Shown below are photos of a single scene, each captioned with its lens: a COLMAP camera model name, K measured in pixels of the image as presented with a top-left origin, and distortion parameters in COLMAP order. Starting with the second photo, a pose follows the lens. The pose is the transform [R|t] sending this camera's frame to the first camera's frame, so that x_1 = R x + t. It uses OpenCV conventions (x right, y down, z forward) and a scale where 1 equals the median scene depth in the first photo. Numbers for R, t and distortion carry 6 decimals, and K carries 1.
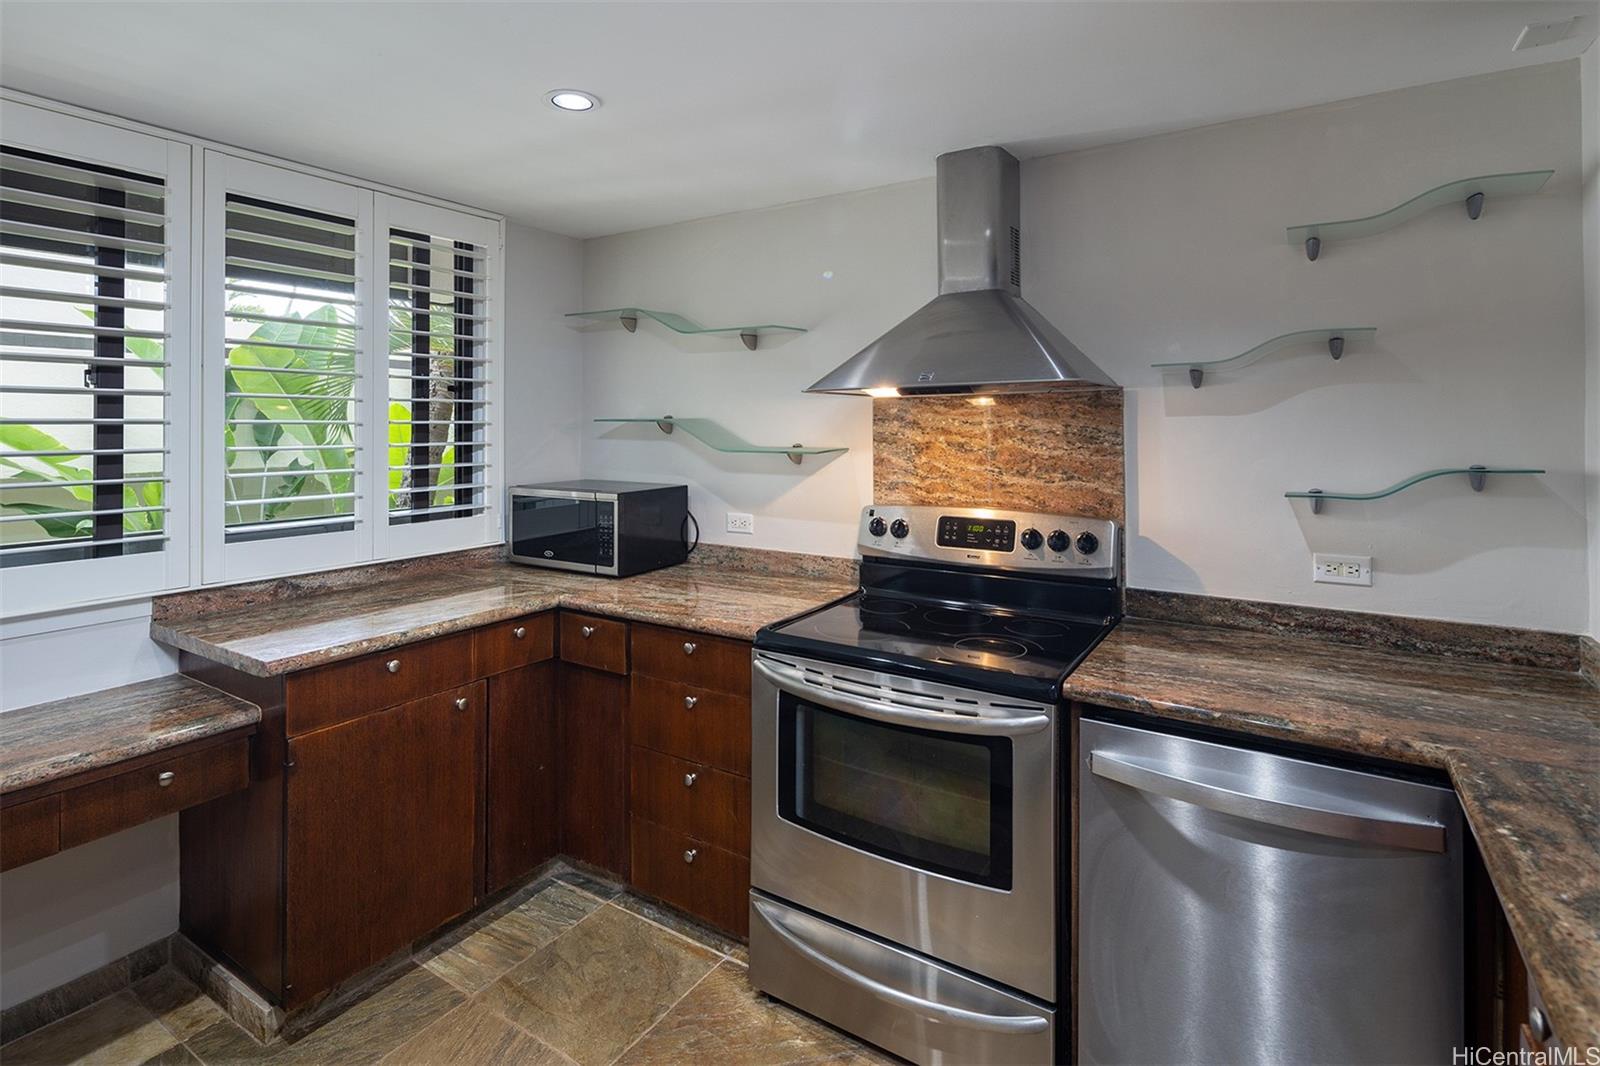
lens RADIAL K [[786.2, 0, 810.4], [0, 786.2, 469.6], [0, 0, 1]] dist [-0.001097, -0.003693]
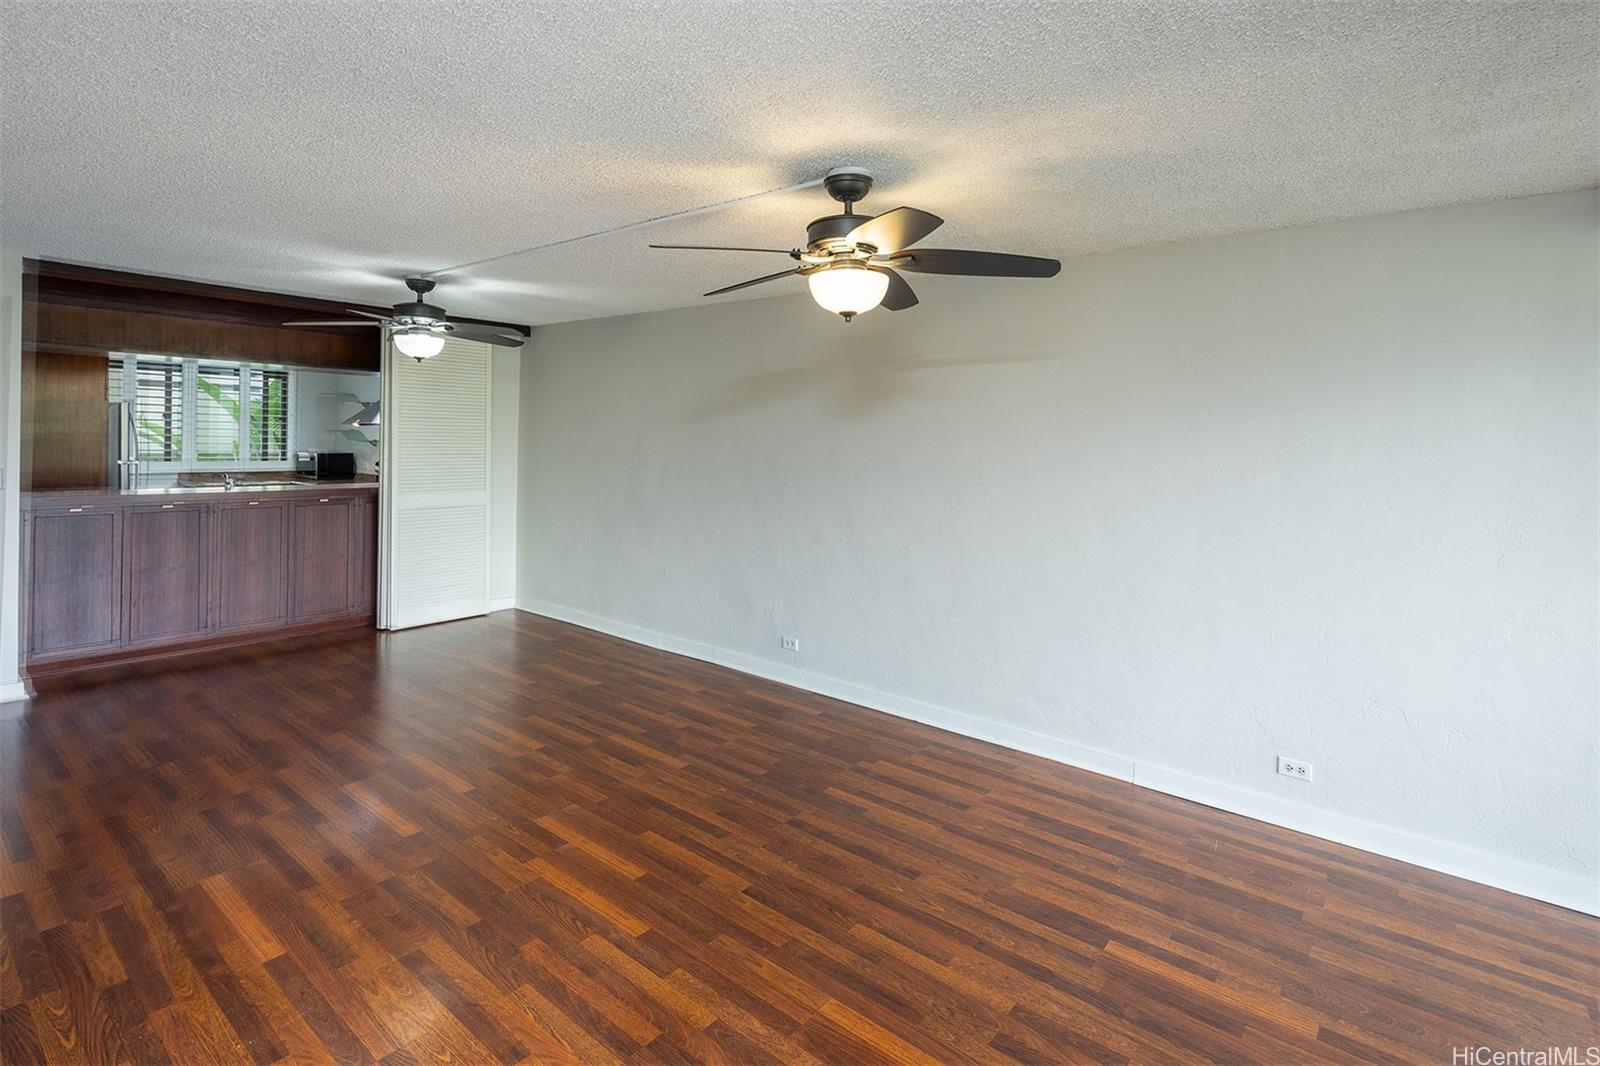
lens RADIAL K [[786.2, 0, 800.8], [0, 786.2, 498.5], [0, 0, 1]] dist [-0.001097, -0.003693]
pose [[0.993552, 0.033670, -0.108262, 2.492901], [-0.032002, 0.999341, 0.017106, 0.117596], [0.108766, -0.013531, 0.993975, -2.379880]]
